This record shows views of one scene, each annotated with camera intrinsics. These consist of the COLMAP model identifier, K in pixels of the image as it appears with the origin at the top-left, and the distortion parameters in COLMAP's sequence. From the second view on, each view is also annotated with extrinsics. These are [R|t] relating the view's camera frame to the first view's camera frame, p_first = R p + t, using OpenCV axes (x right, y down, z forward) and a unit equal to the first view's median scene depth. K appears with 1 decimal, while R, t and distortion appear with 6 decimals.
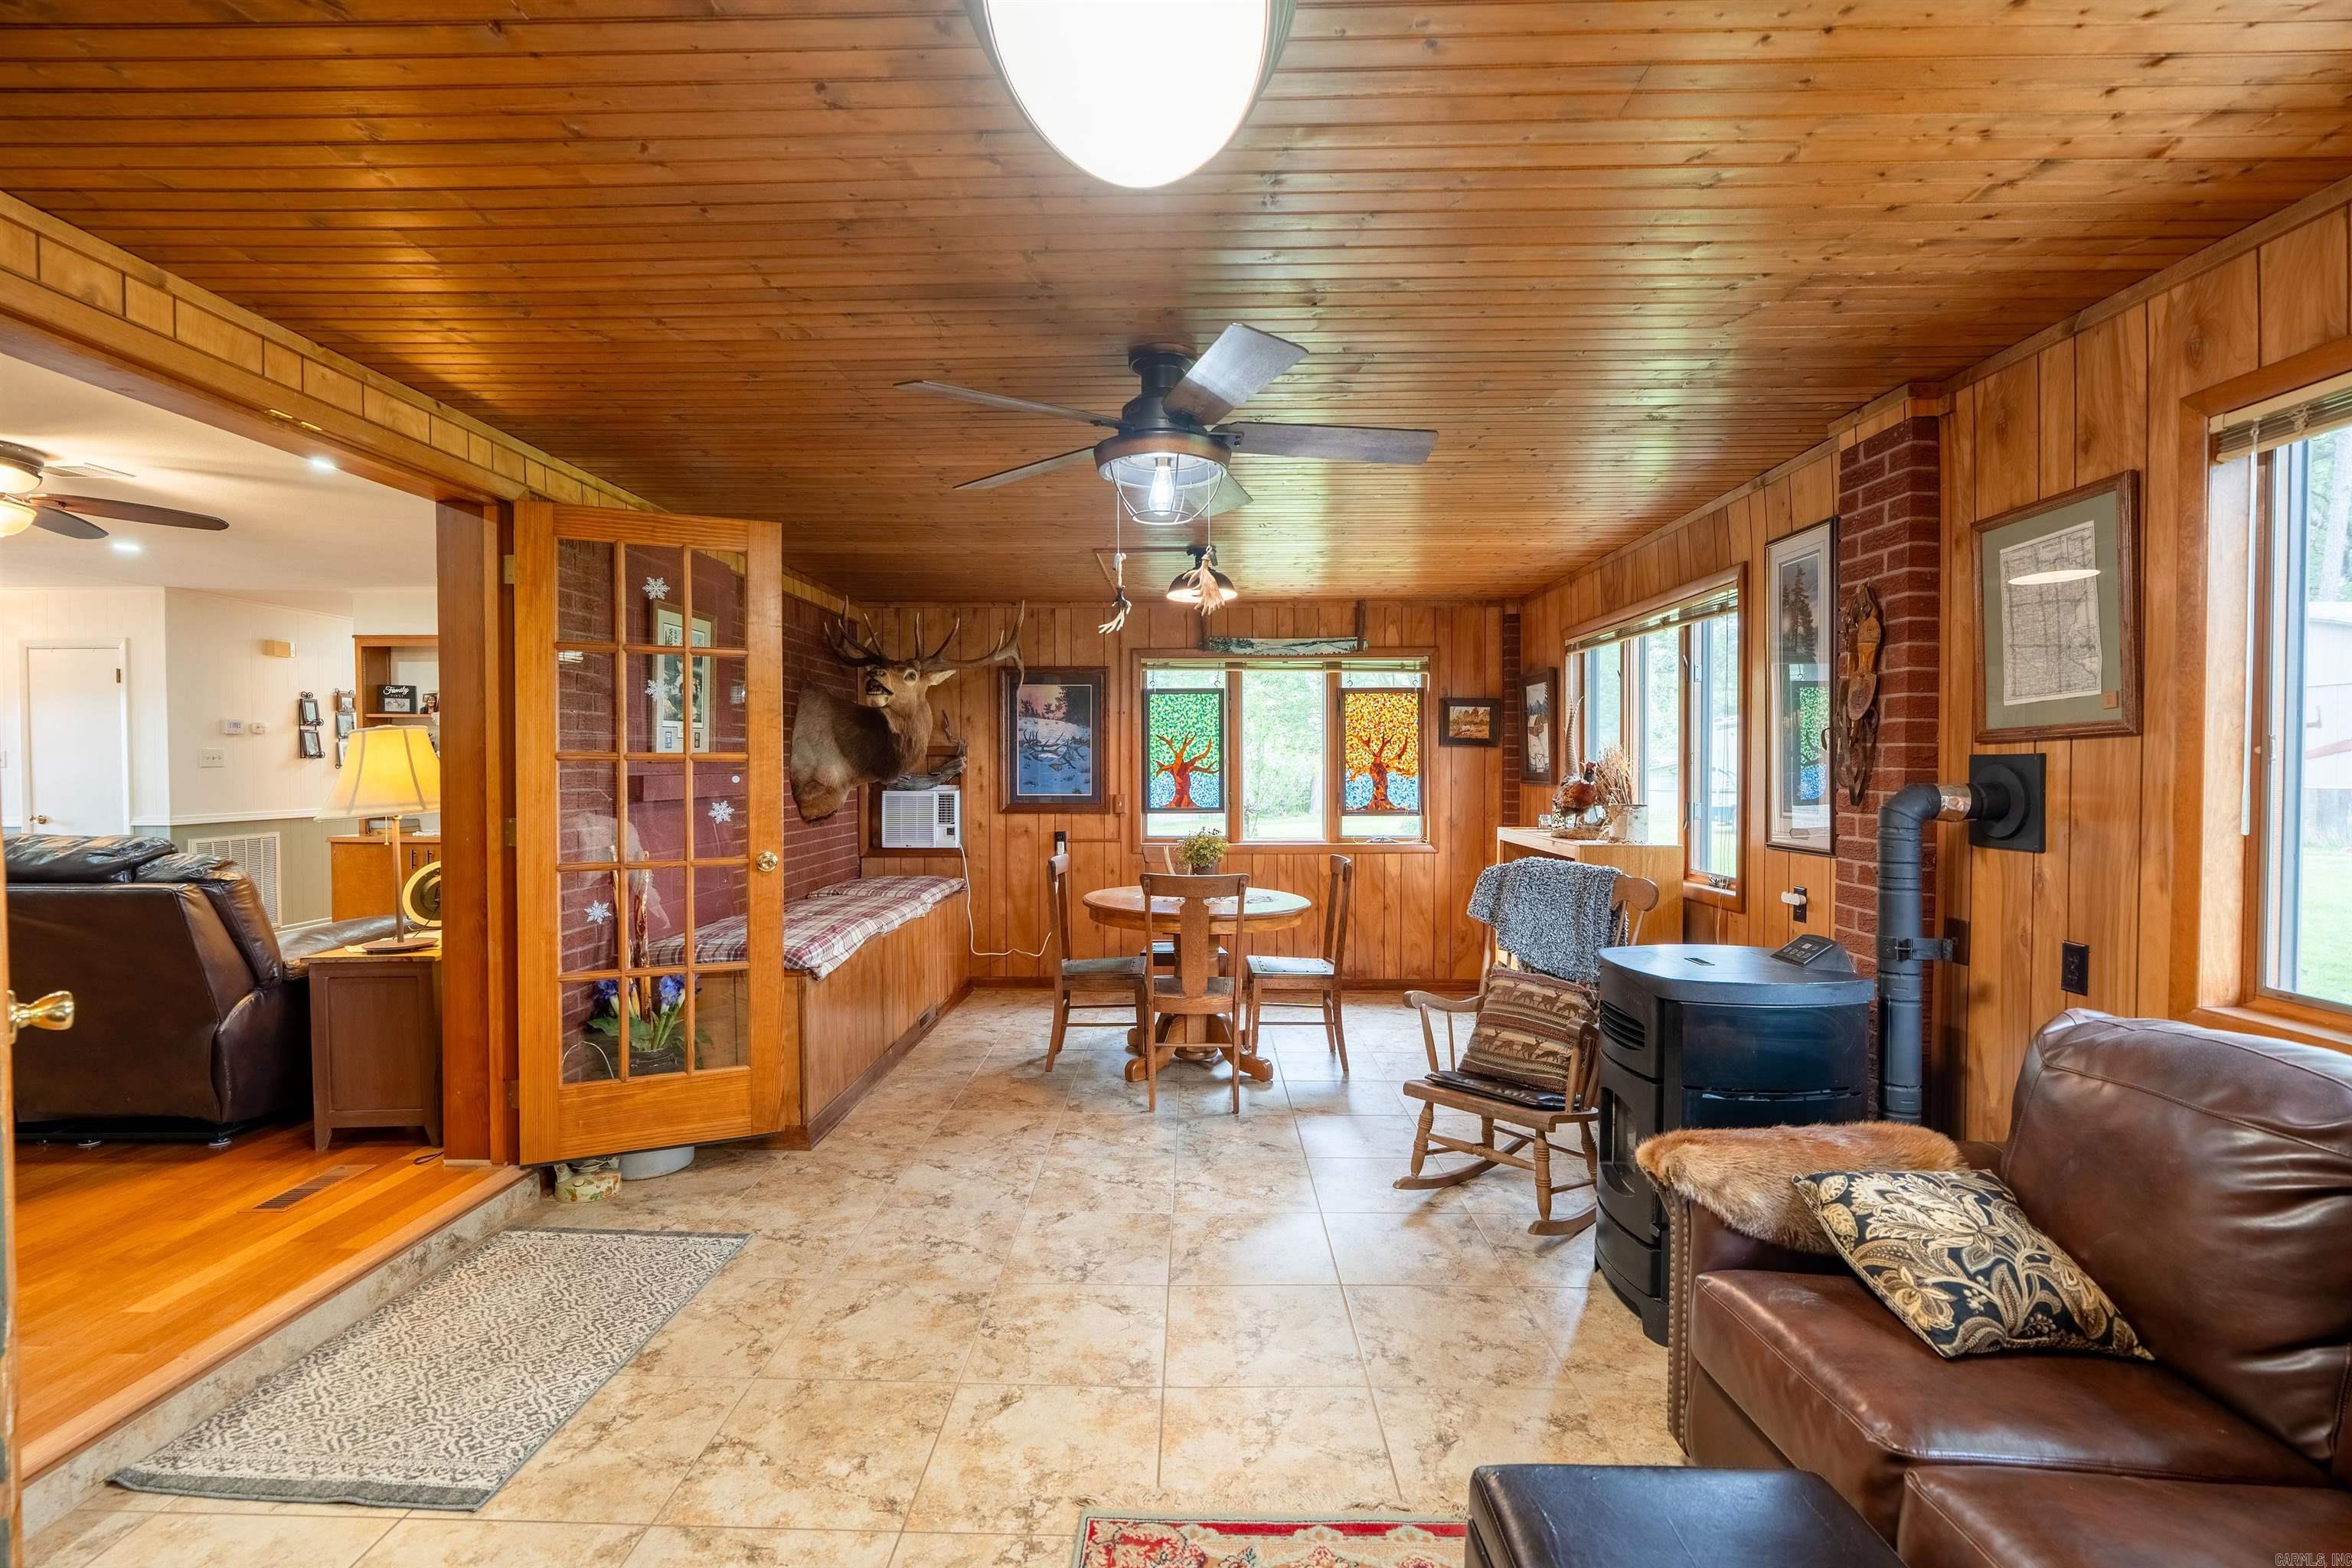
lens RADIAL K [[1052.4, 0, 1171.9], [0, 1052.4, 784.0], [0, 0, 1]] dist [-0.006975, 0.002939]
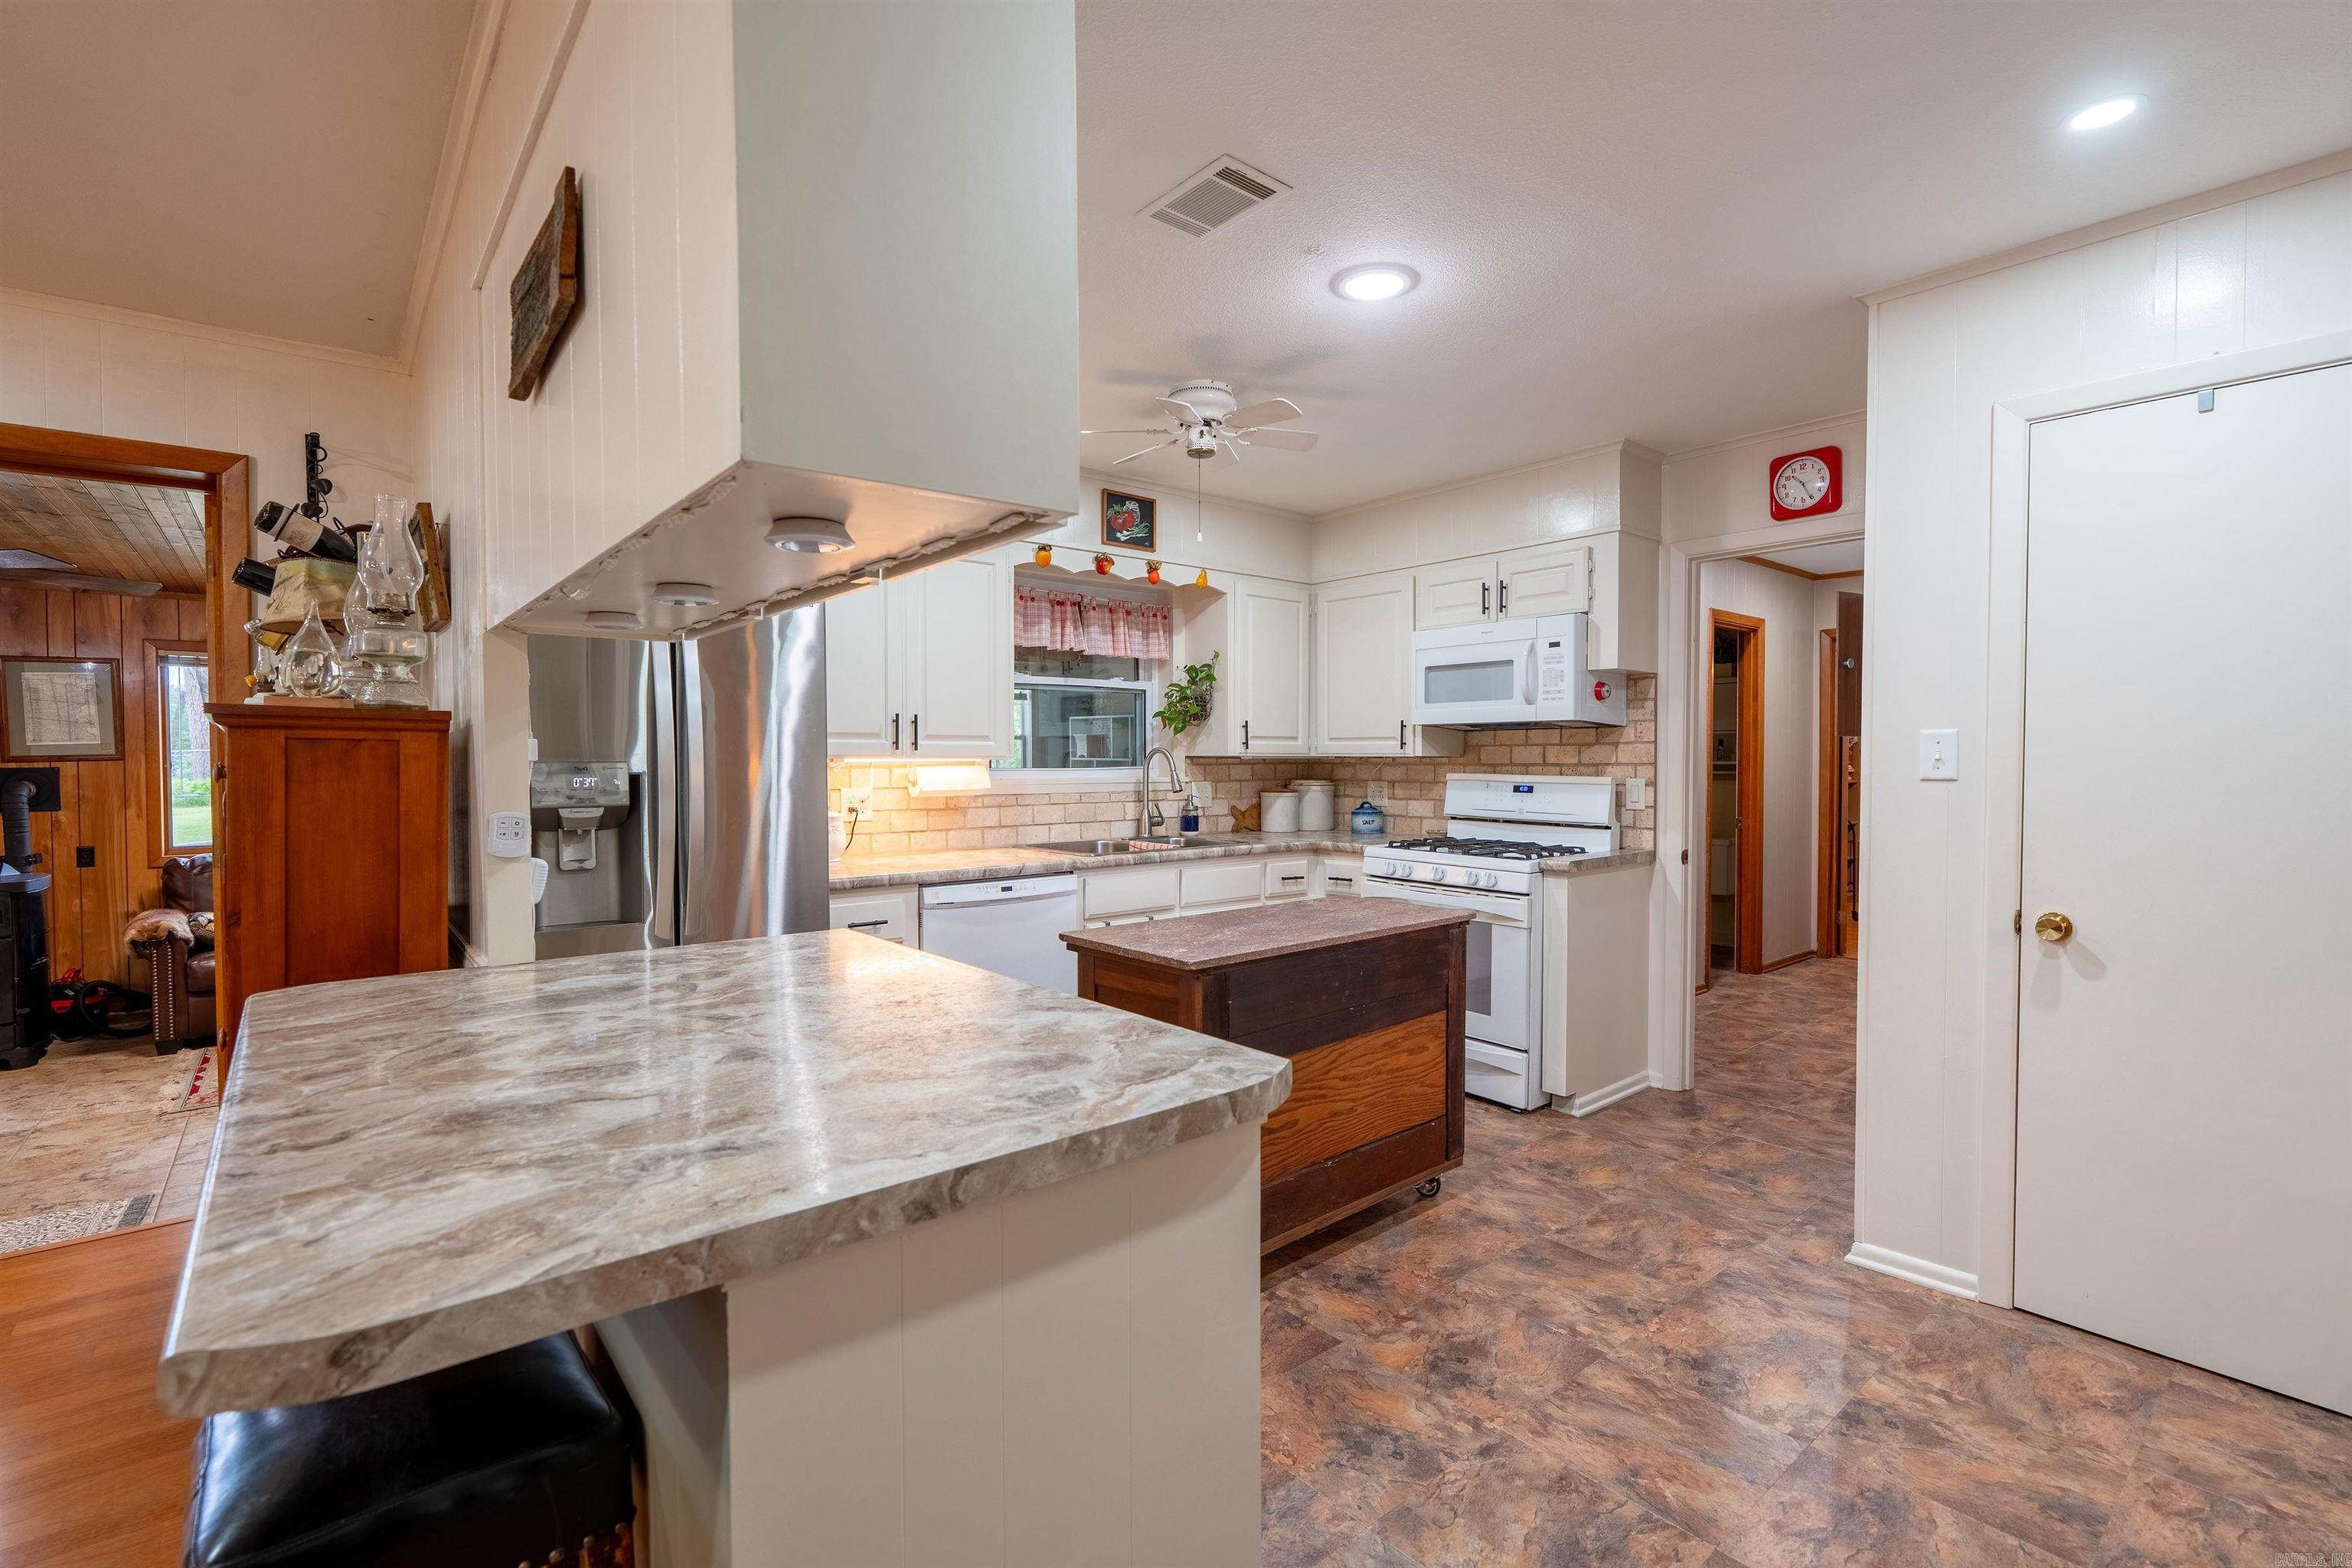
lens RADIAL K [[1052.4, 0, 1173.7], [0, 1052.4, 784.4], [0, 0, 1]] dist [-0.006975, 0.002939]
pose [[-0.655982, -0.013633, 0.754654, -1.444772], [0.019699, 0.999187, 0.035175, -0.014105], [-0.754520, 0.037940, -0.655180, 0.385604]]
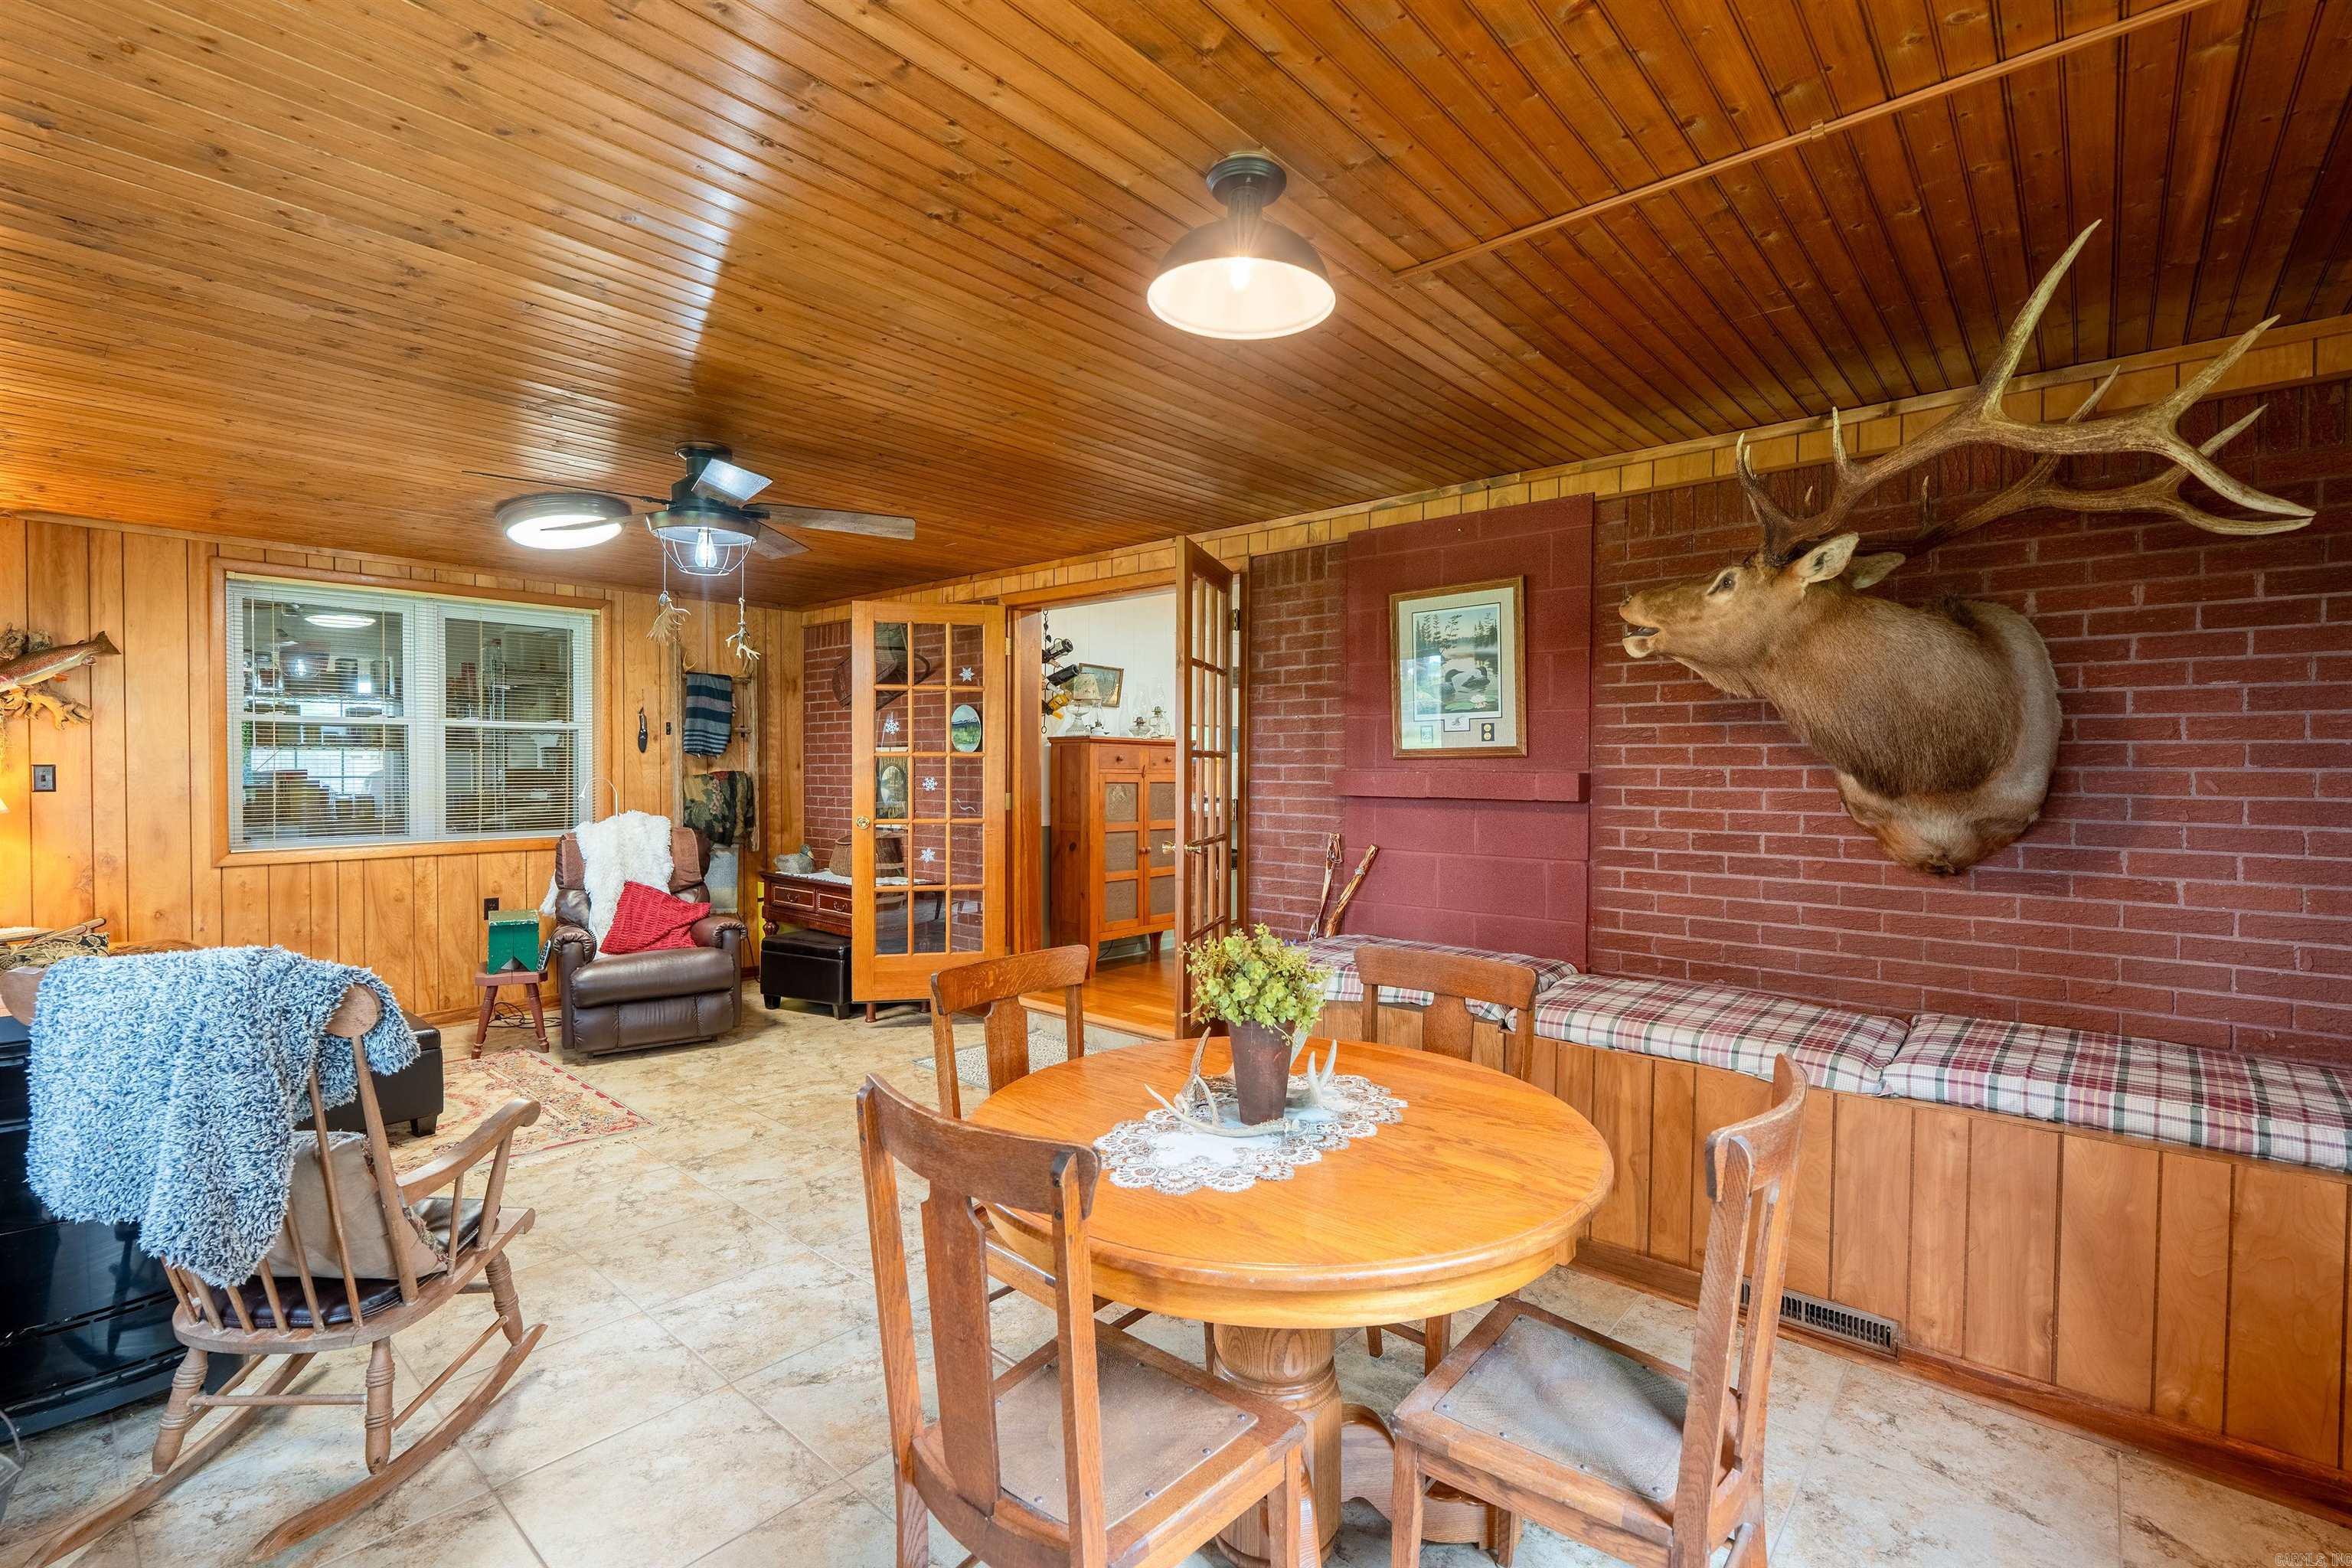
lens RADIAL K [[1052.4, 0, 1170.4], [0, 1052.4, 785.9], [0, 0, 1]] dist [-0.006975, 0.002939]
pose [[-0.645703, 0.014491, -0.763451, 0.380738], [-0.017806, 0.999262, 0.034027, -0.023412], [0.763381, 0.035566, -0.644969, 1.407857]]
